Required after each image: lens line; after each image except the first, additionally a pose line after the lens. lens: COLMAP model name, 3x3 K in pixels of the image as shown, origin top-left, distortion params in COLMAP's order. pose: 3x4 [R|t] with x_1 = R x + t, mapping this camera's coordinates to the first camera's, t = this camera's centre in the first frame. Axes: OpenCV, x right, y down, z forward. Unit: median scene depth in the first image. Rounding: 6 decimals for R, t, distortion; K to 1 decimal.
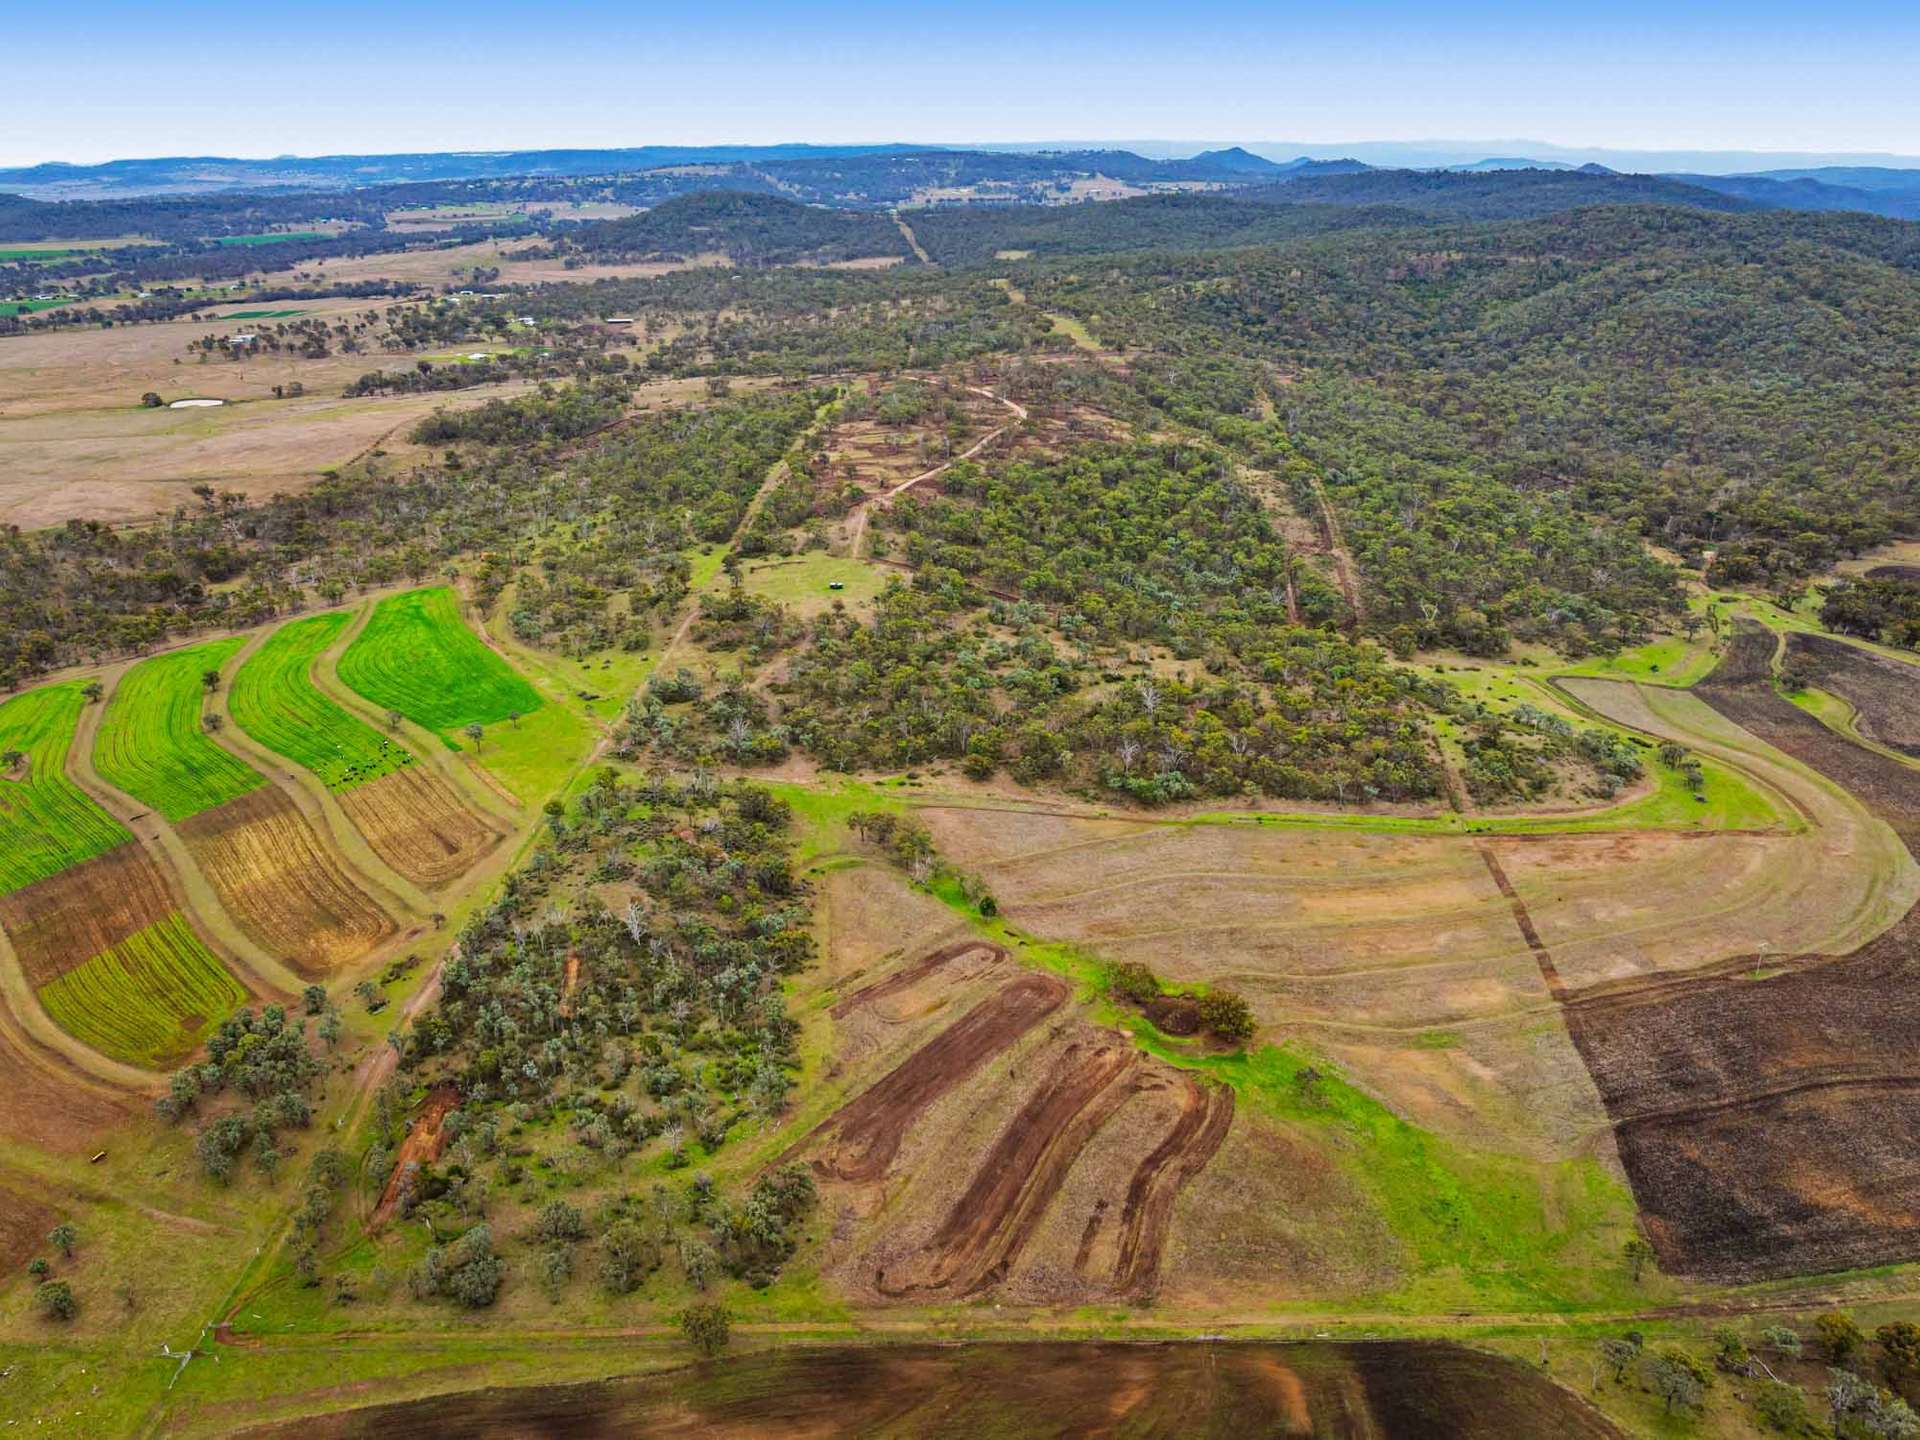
lens RADIAL K [[1458.1, 0, 960.0], [0, 1458.1, 720.0], [0, 0, 1]] dist [-0.005694, -0.097820]
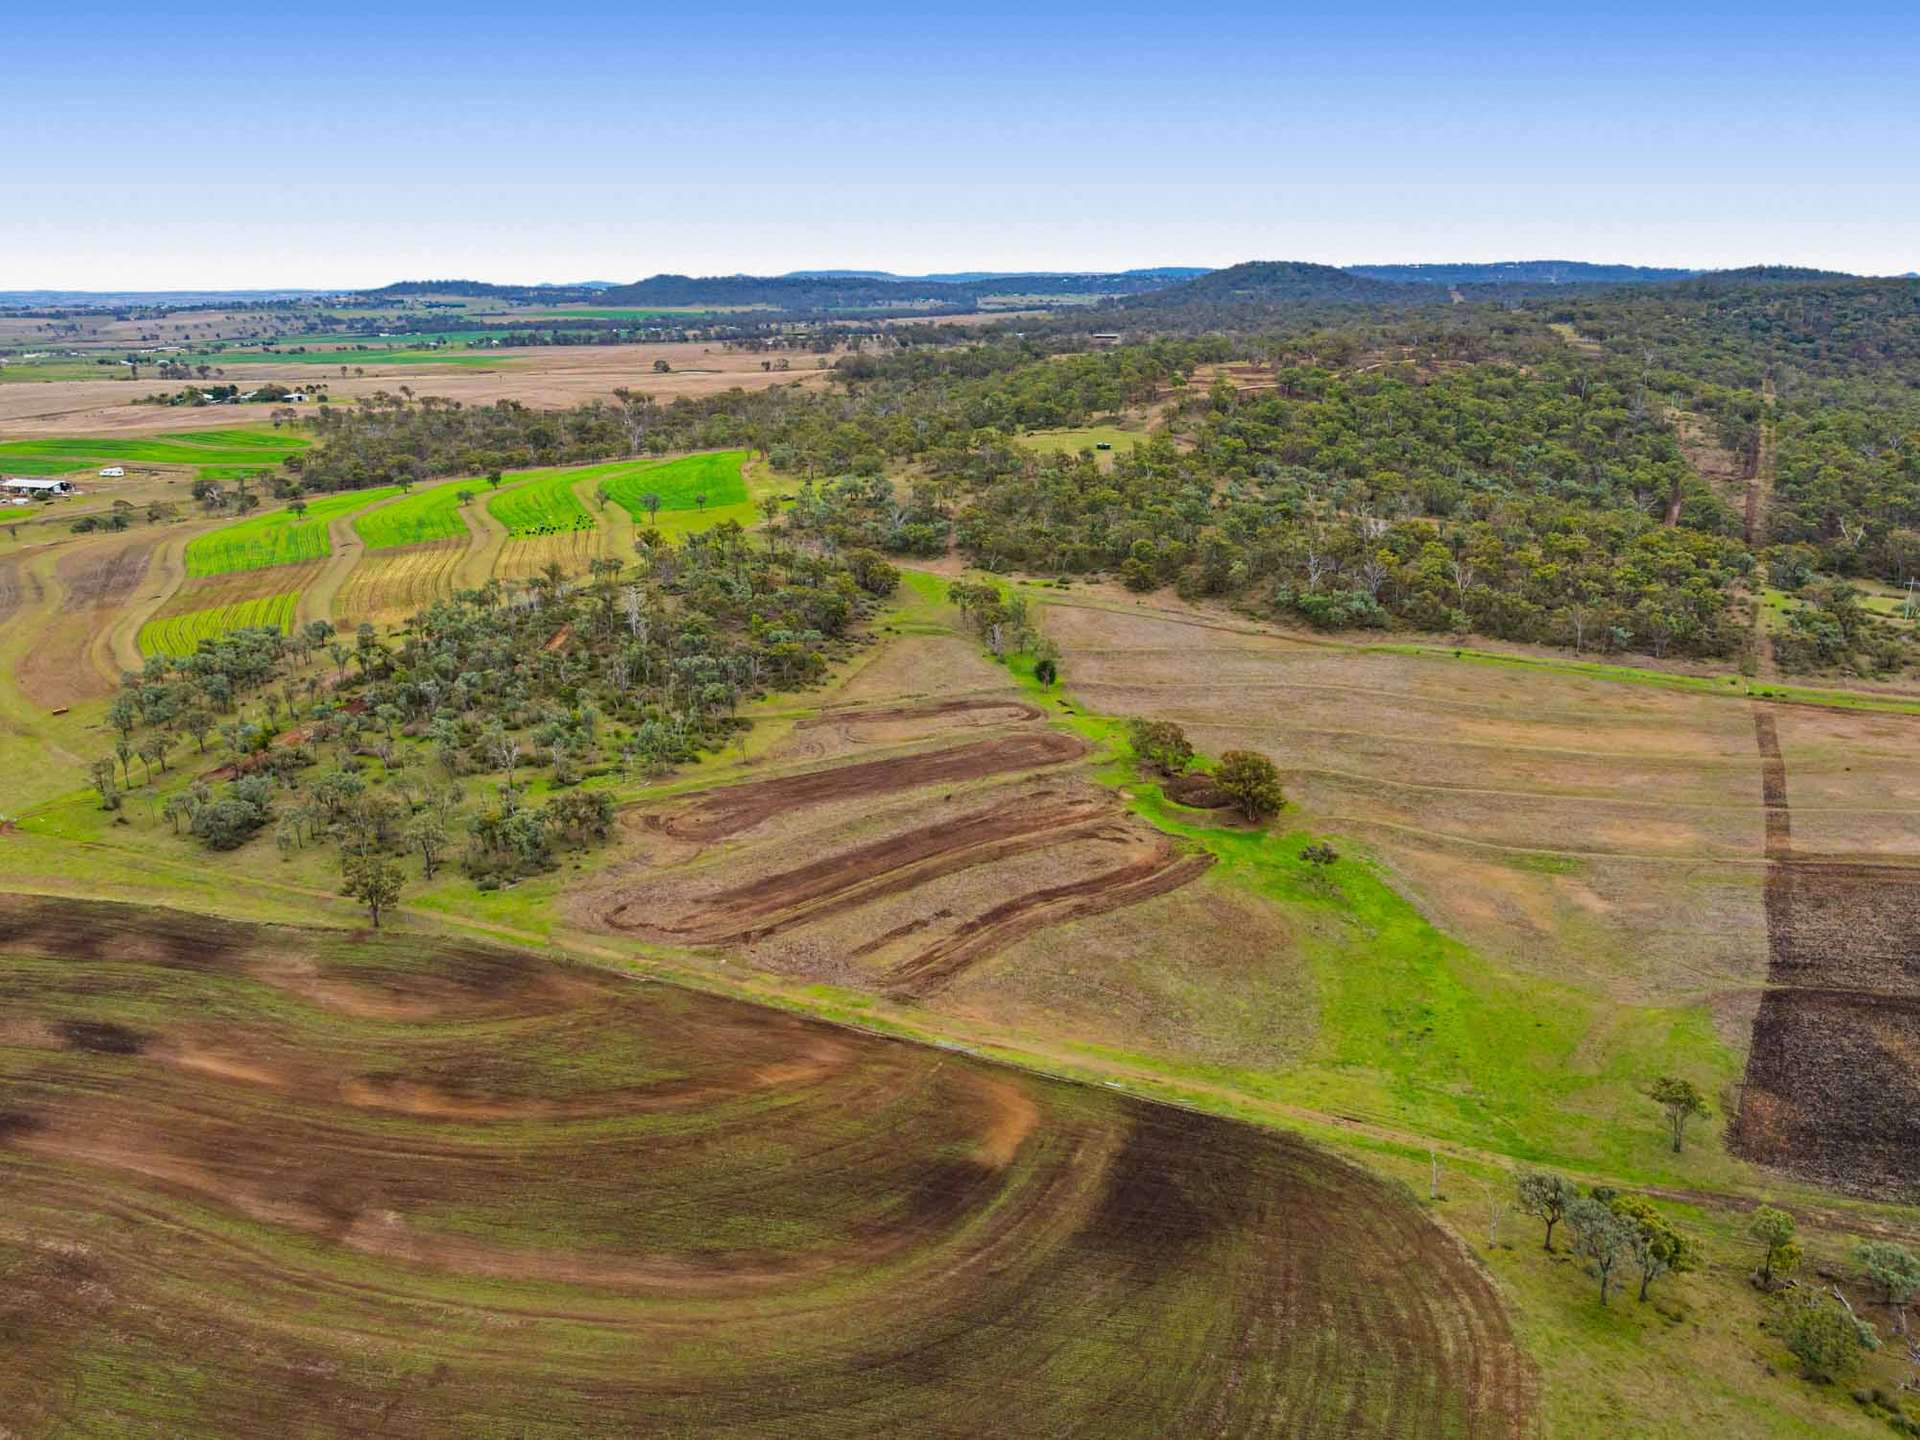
lens RADIAL K [[1457.3, 0, 960.0], [0, 1457.3, 720.0], [0, 0, 1]] dist [-0.033212, -0.008077]
pose [[0.919908, 0.120779, -0.373070, 0.142074], [-0.151959, 0.986843, -0.055214, 0.103684], [0.361493, 0.107484, 0.926159, 0.109944]]
